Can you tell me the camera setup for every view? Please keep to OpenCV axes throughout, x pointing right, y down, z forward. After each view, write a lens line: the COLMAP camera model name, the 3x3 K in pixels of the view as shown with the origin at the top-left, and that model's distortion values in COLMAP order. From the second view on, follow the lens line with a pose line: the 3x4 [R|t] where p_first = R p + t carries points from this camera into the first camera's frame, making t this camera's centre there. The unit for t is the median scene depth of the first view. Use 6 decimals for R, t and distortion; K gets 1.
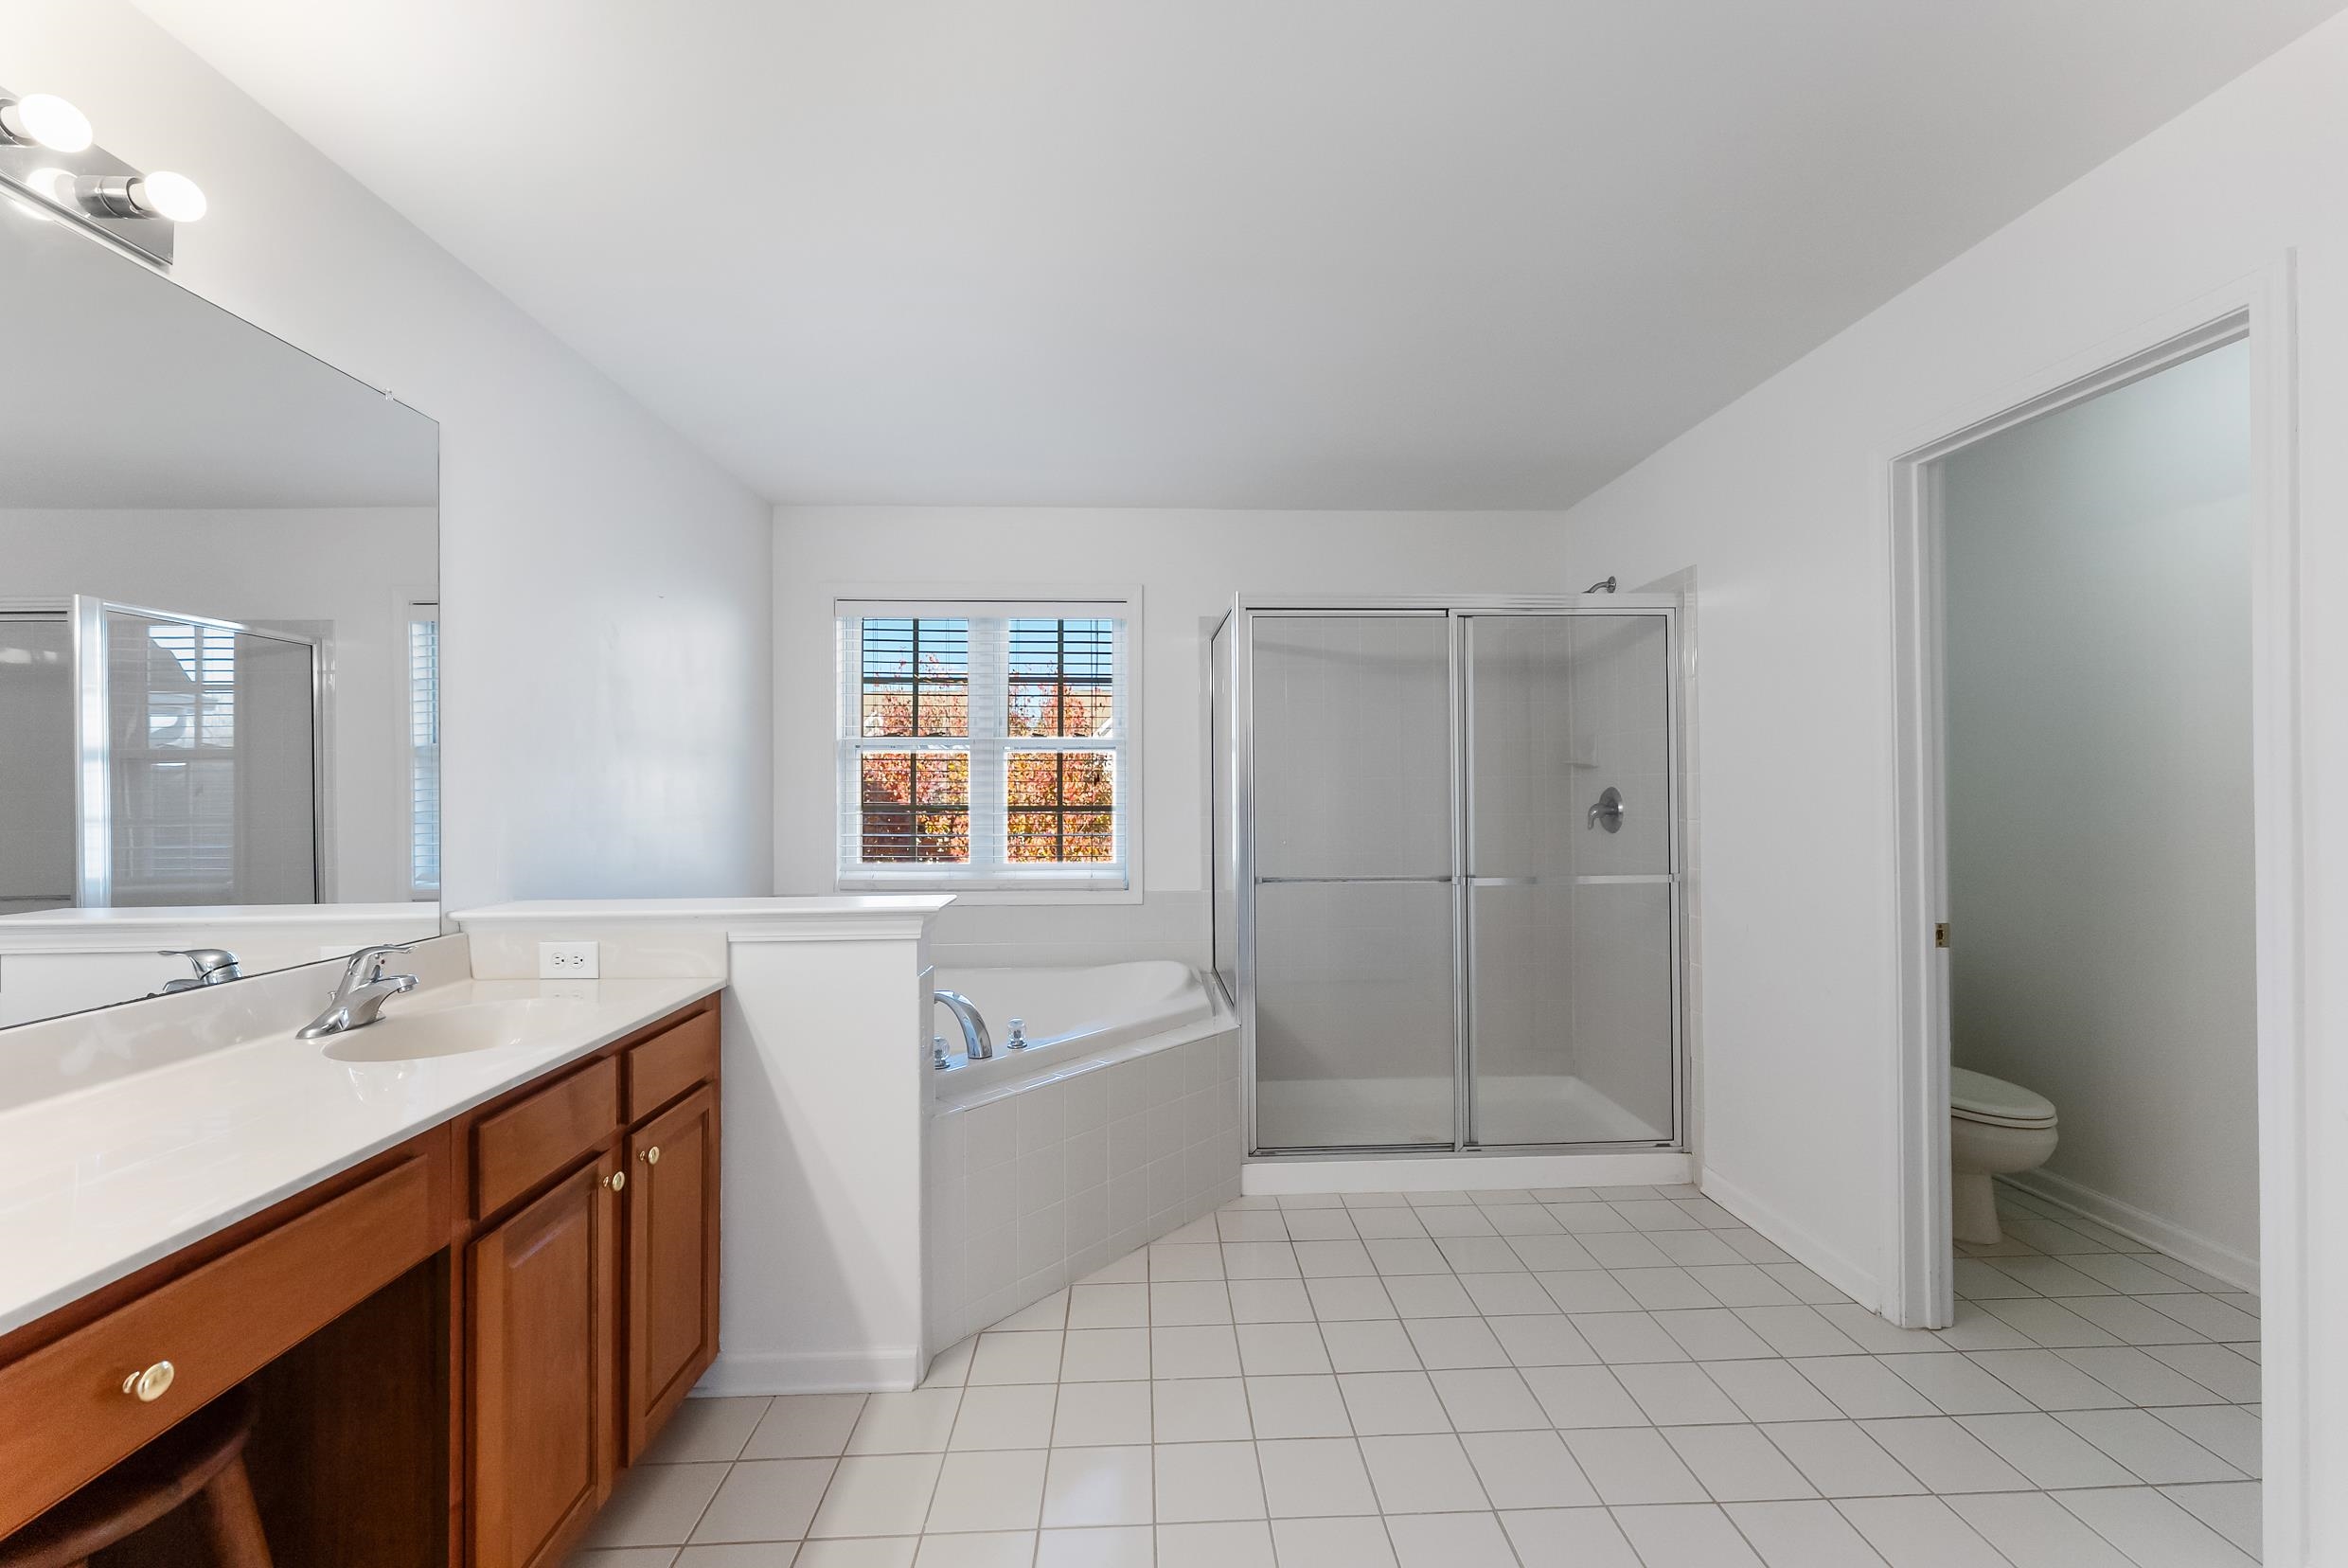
lens RADIAL K [[946.0, 0, 1178.9], [0, 946.0, 791.6], [0, 0, 1]] dist [-0.001290, -0.000180]
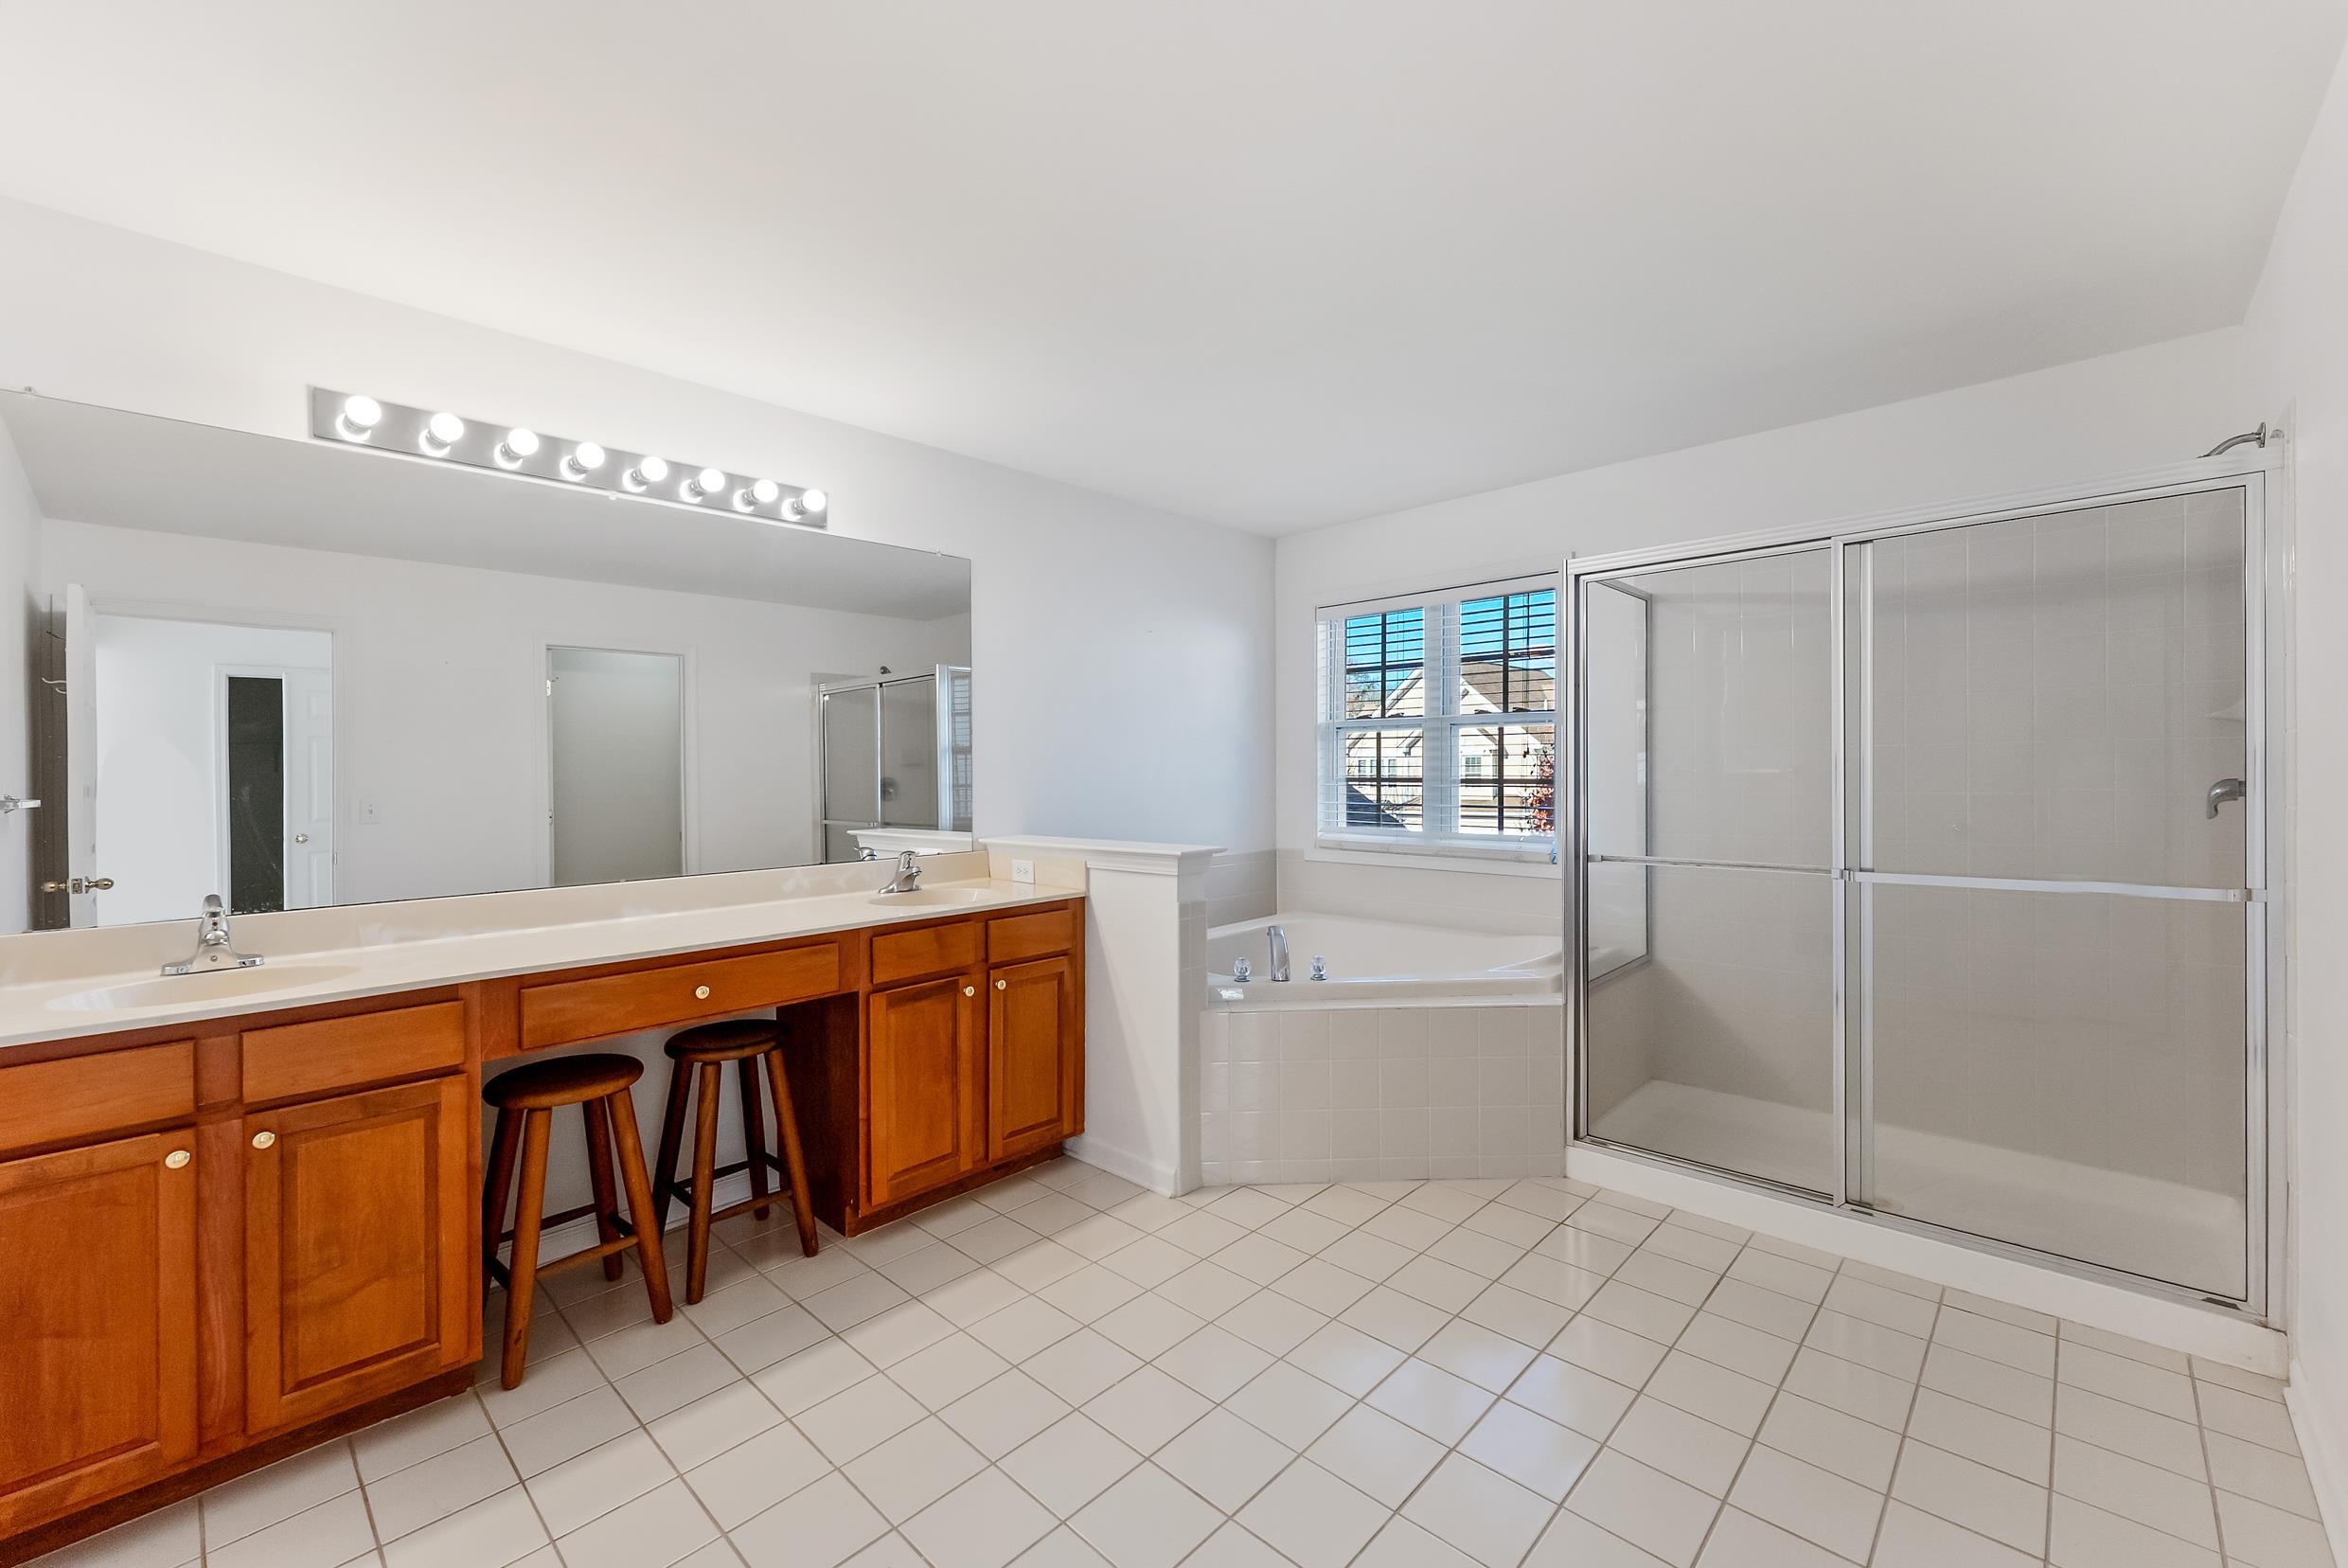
lens RADIAL K [[946.0, 0, 1166.0], [0, 946.0, 777.8], [0, 0, 1]] dist [-0.001290, -0.000180]
pose [[0.687148, 0.002616, -0.726513, 0.517072], [0.009109, 0.999884, 0.012216, -0.002416], [0.726460, -0.015012, 0.687044, 0.033489]]
